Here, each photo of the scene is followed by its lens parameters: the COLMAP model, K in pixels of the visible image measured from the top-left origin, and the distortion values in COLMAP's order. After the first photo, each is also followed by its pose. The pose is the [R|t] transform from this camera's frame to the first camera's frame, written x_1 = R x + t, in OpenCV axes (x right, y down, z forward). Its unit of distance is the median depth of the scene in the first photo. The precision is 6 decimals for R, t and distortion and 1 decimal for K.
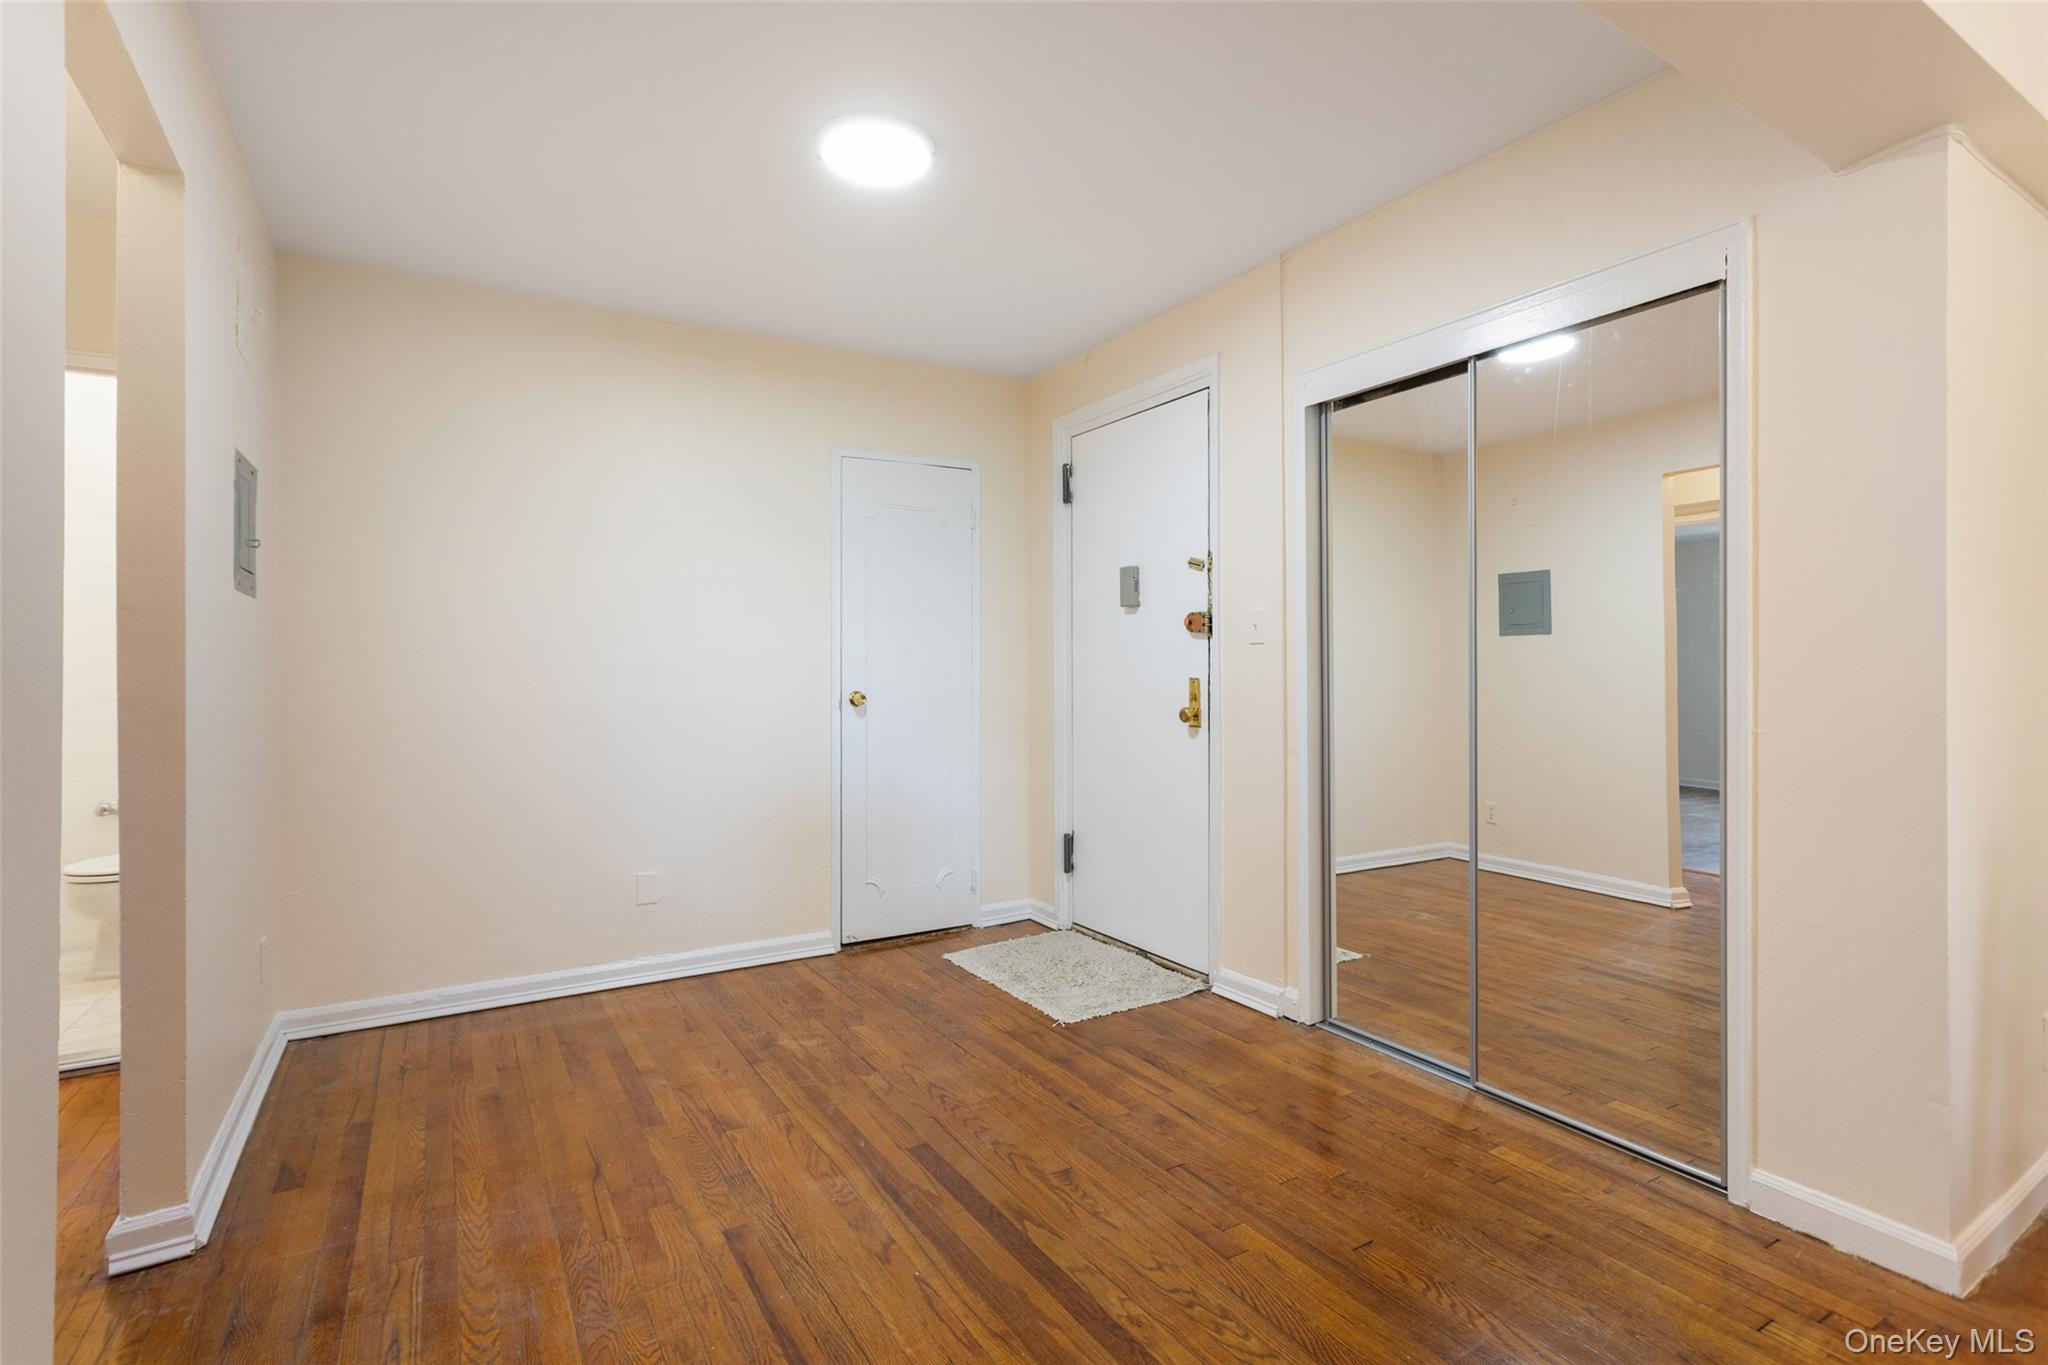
lens RADIAL K [[954.7, 0, 1027.1], [0, 954.7, 679.1], [0, 0, 1]] dist [-0.001018, -0.000315]
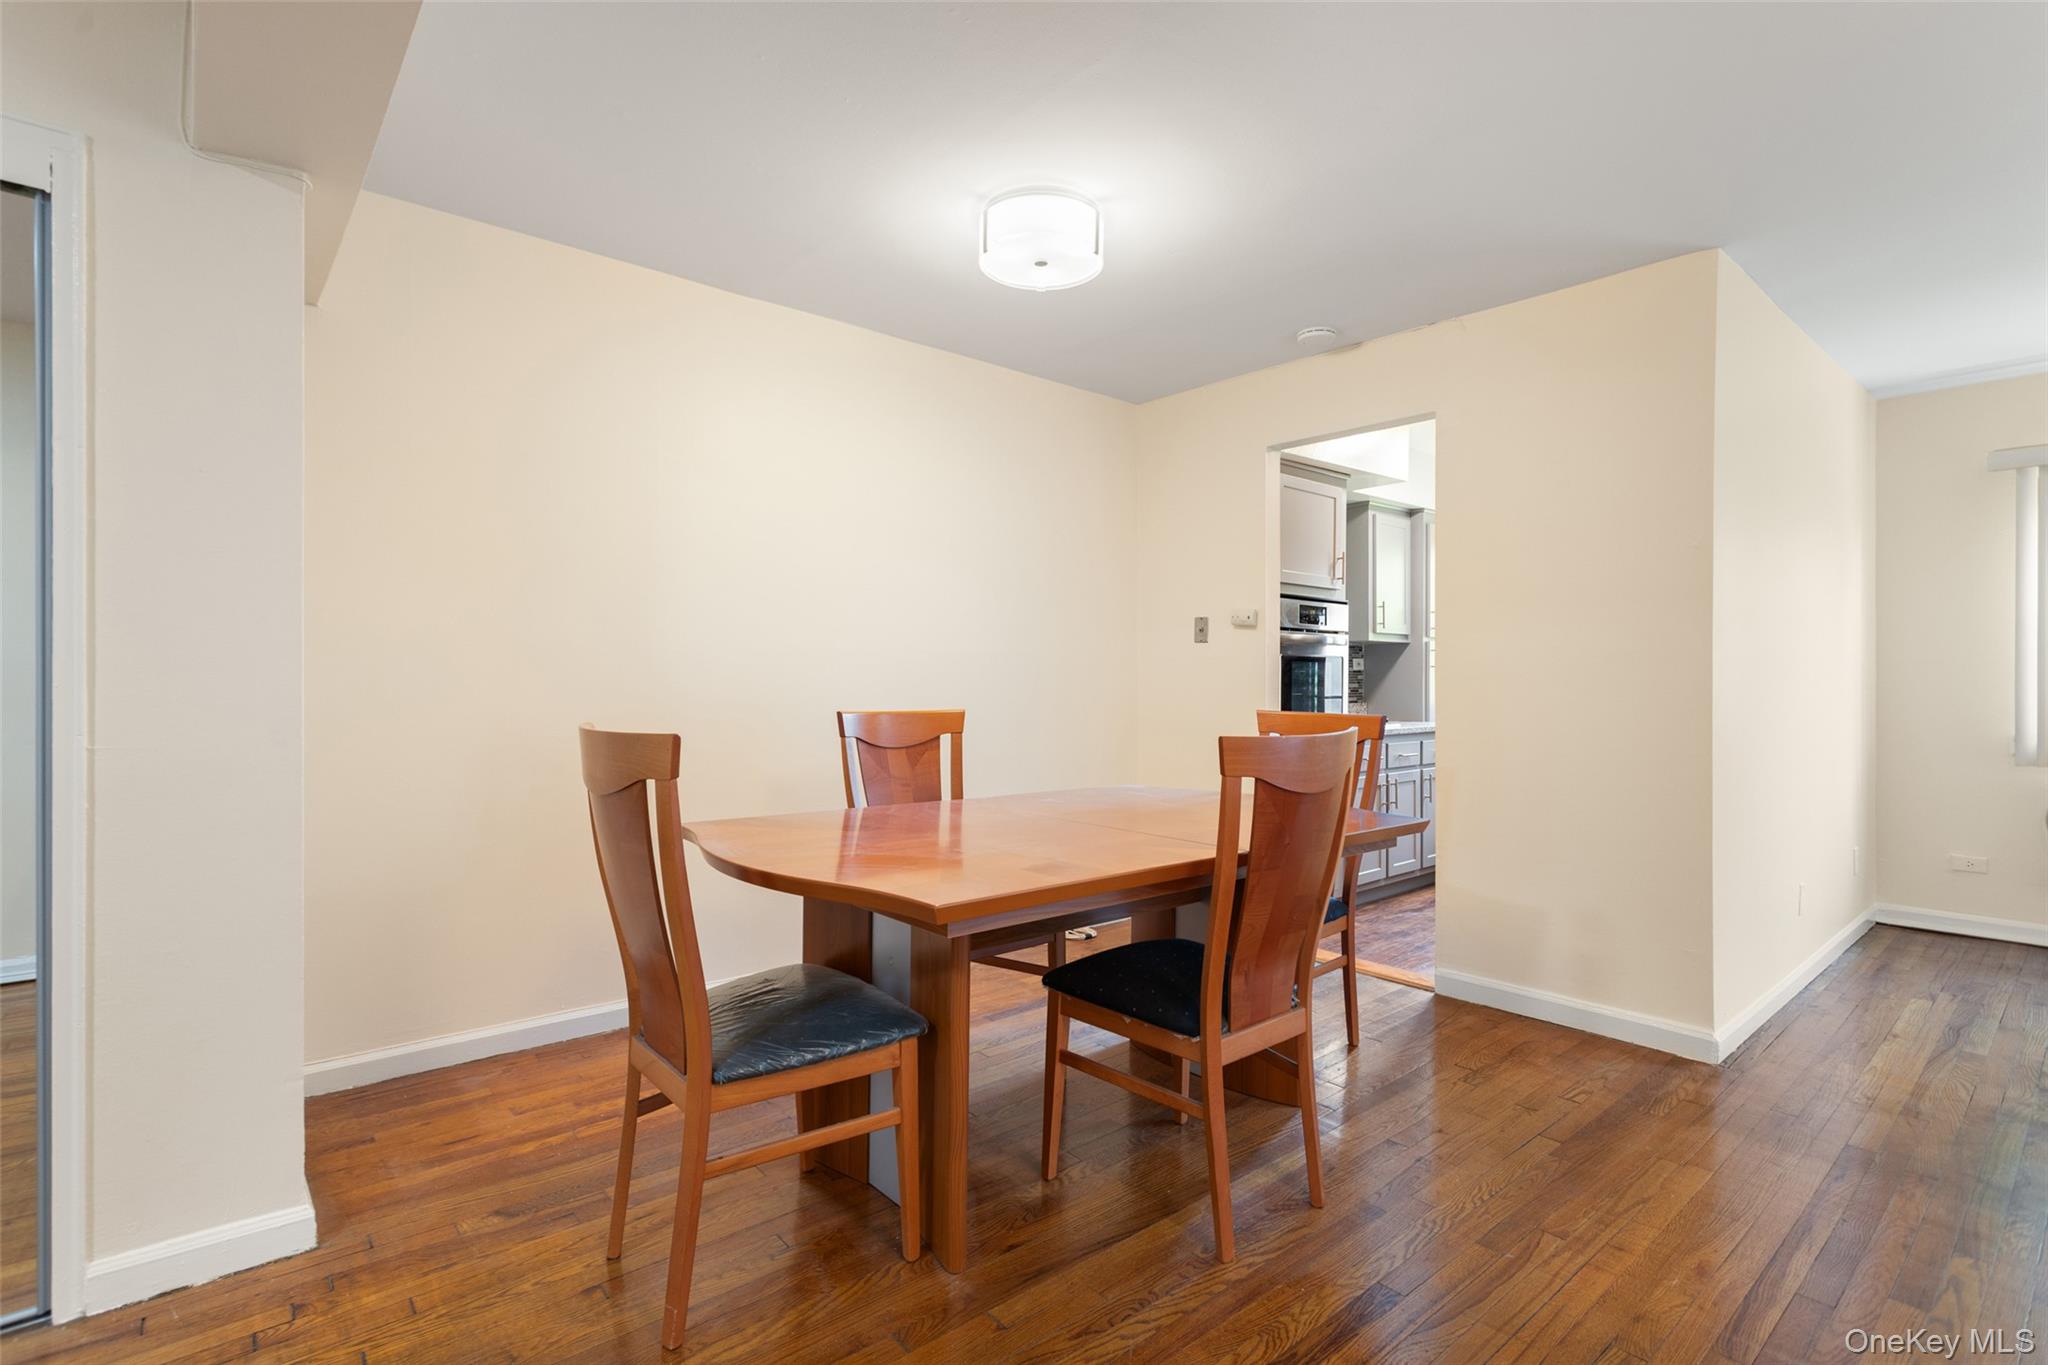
lens RADIAL K [[963.2, 0, 1024.0], [0, 963.2, 682.5], [0, 0, 1]] dist [0.003199, 0.000486]
pose [[-0.153443, -0.004865, 0.988145, -0.135609], [-0.000528, 0.999988, 0.004842, -0.004999], [-0.988157, 0.000221, -0.153444, 0.199332]]
